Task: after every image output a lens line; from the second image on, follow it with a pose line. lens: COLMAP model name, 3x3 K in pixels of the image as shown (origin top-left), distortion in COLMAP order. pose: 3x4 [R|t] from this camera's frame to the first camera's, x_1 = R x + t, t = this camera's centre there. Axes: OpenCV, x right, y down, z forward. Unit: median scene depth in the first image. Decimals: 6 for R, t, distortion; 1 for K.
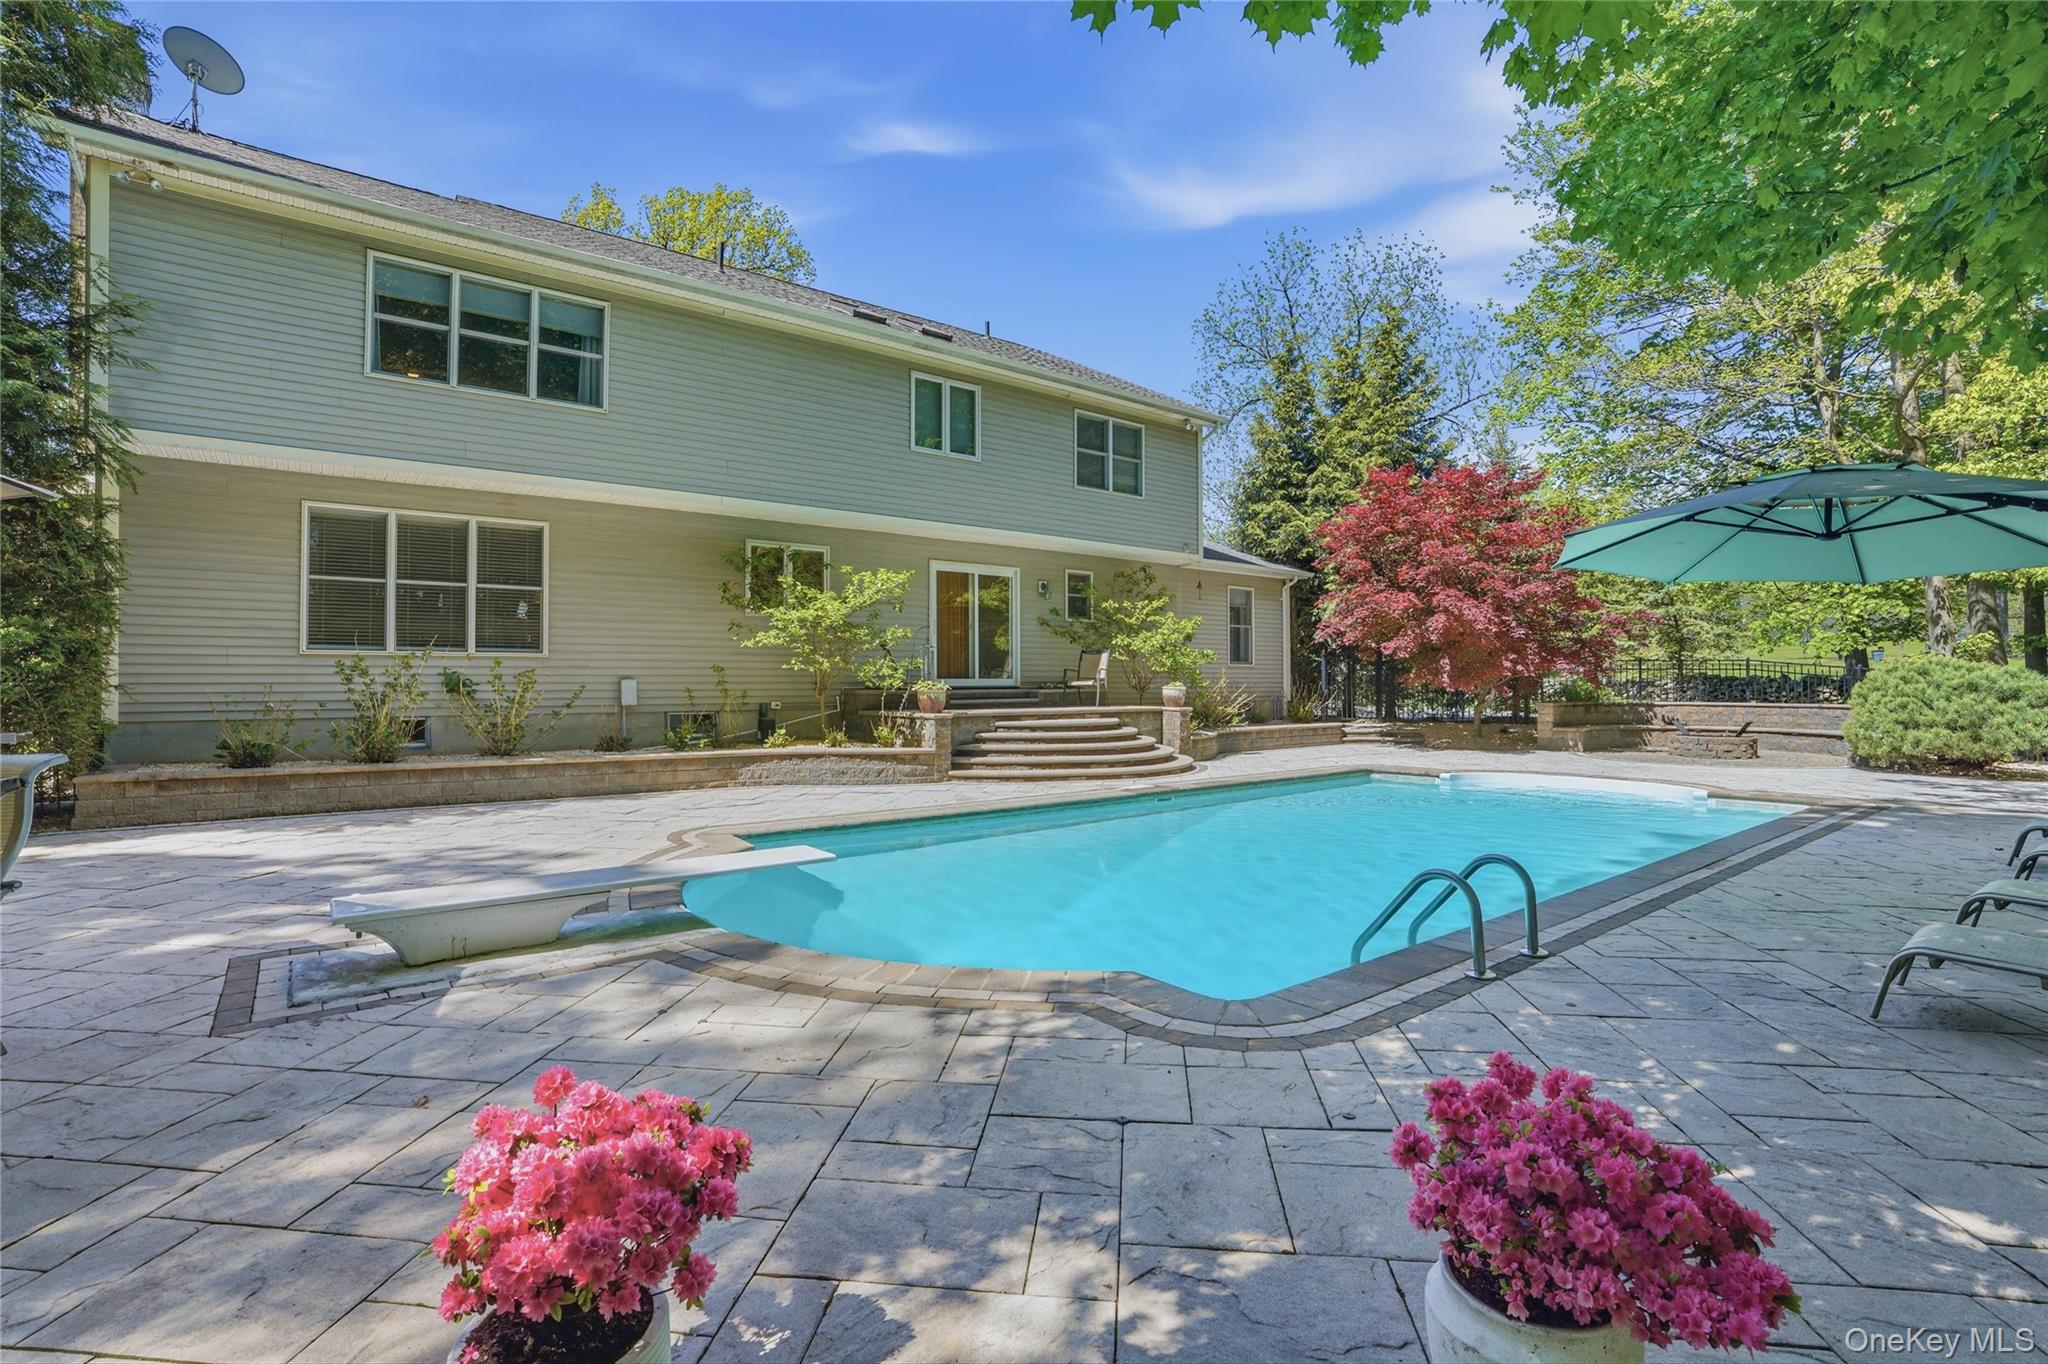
lens RADIAL K [[947.7, 0, 1024.0], [0, 947.7, 682.0], [0, 0, 1]] dist [-0.070427, 0.026322]
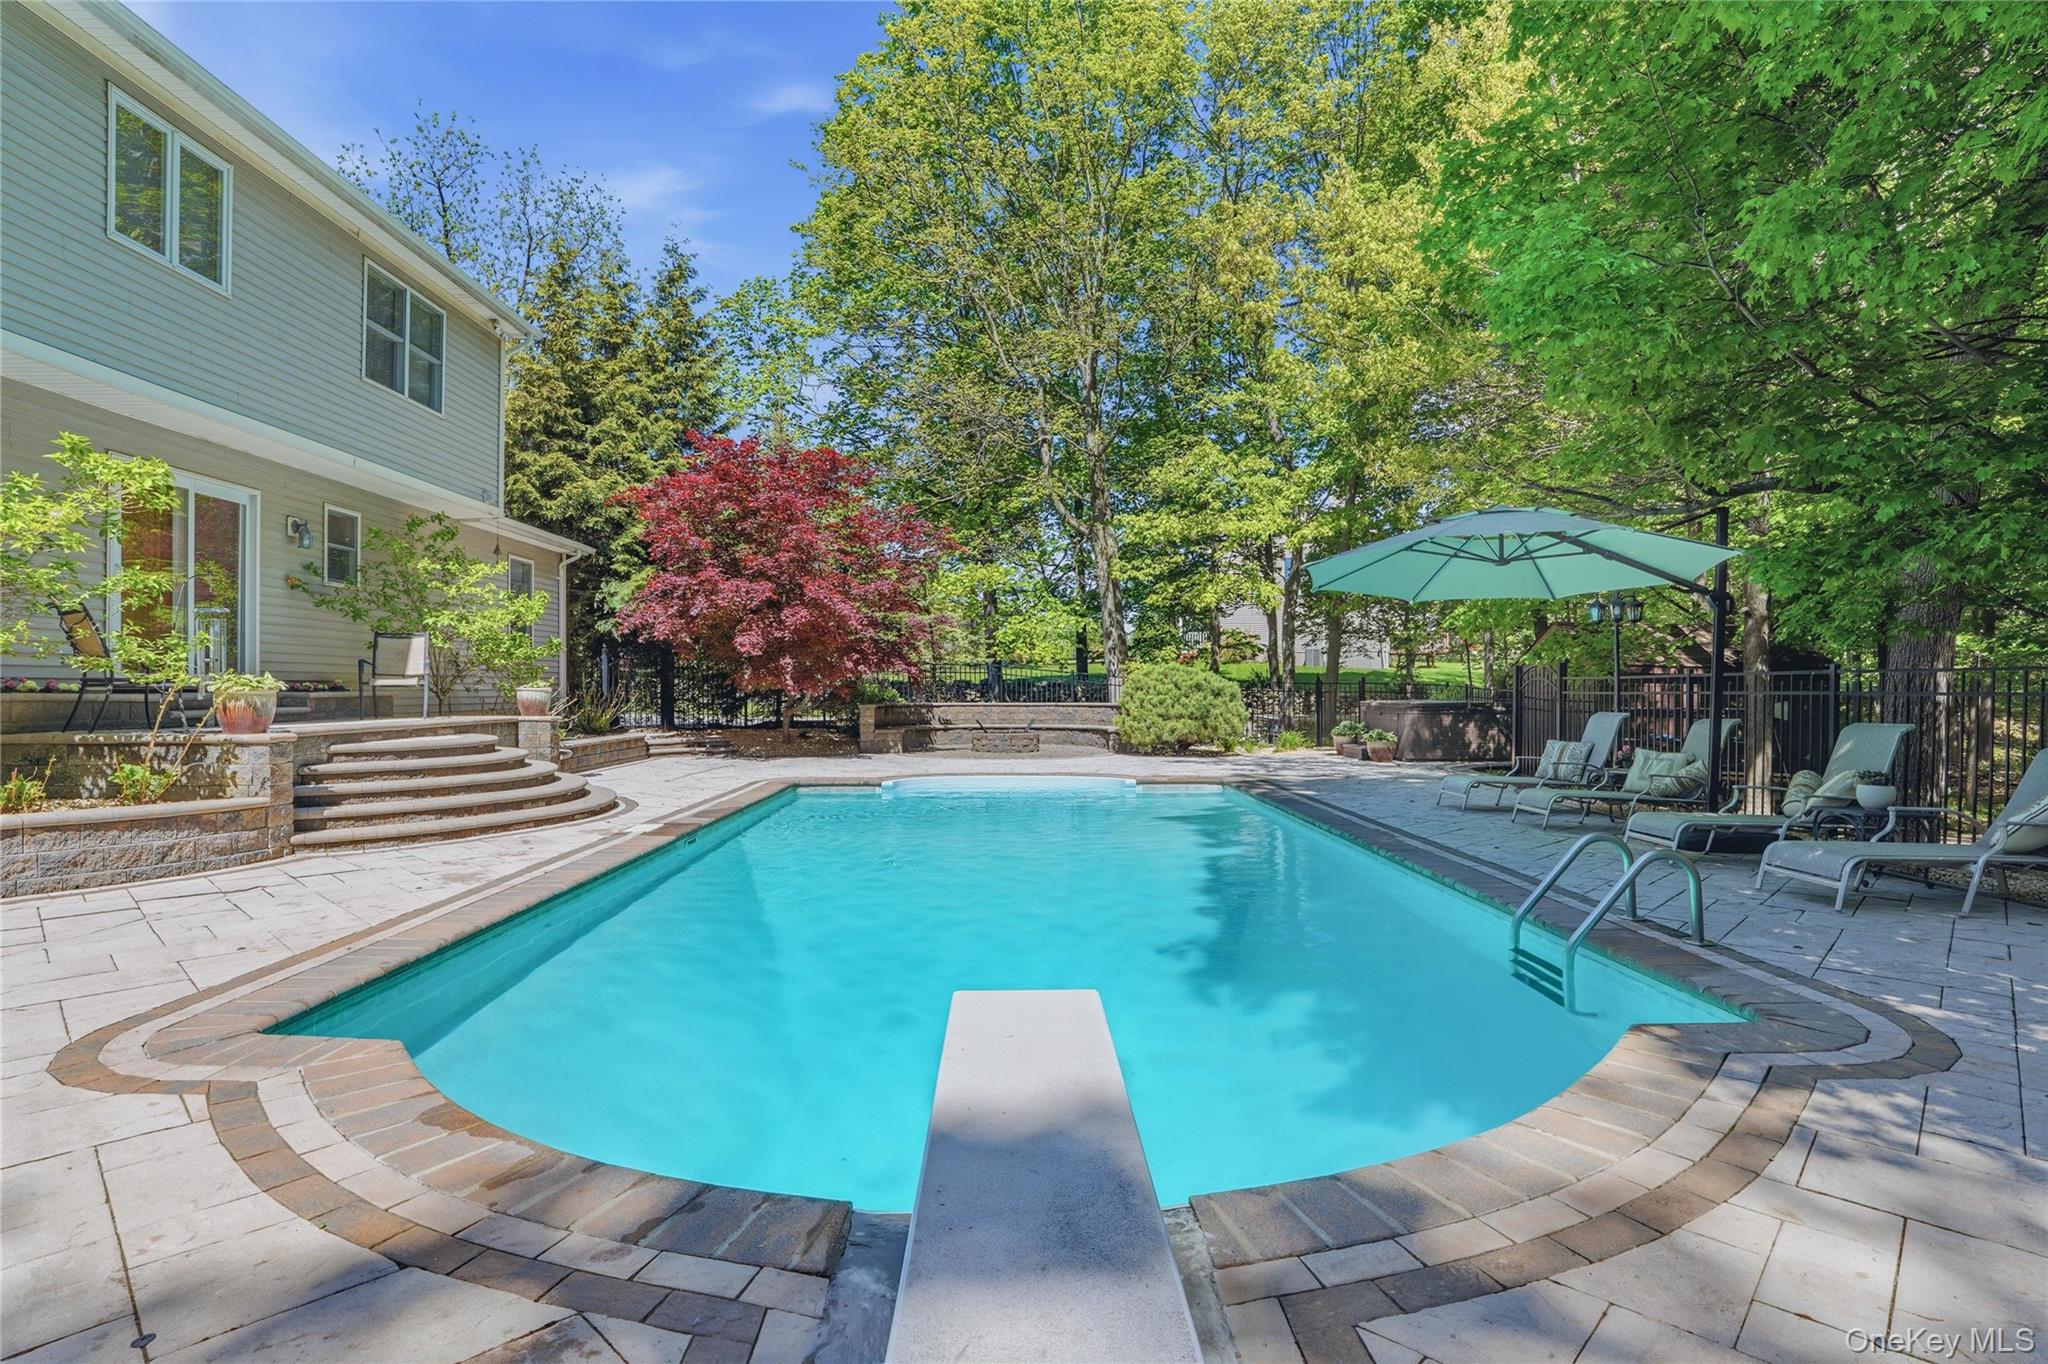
lens RADIAL K [[1038.1, 0, 991.7], [0, 1038.1, 685.9], [0, 0, 1]] dist [-0.050749, 0.018347]
pose [[0.608064, 0.001835, 0.793886, -0.251469], [0.000695, 0.999996, -0.002844, 0.006189], [-0.793888, 0.002281, 0.608060, 0.253663]]
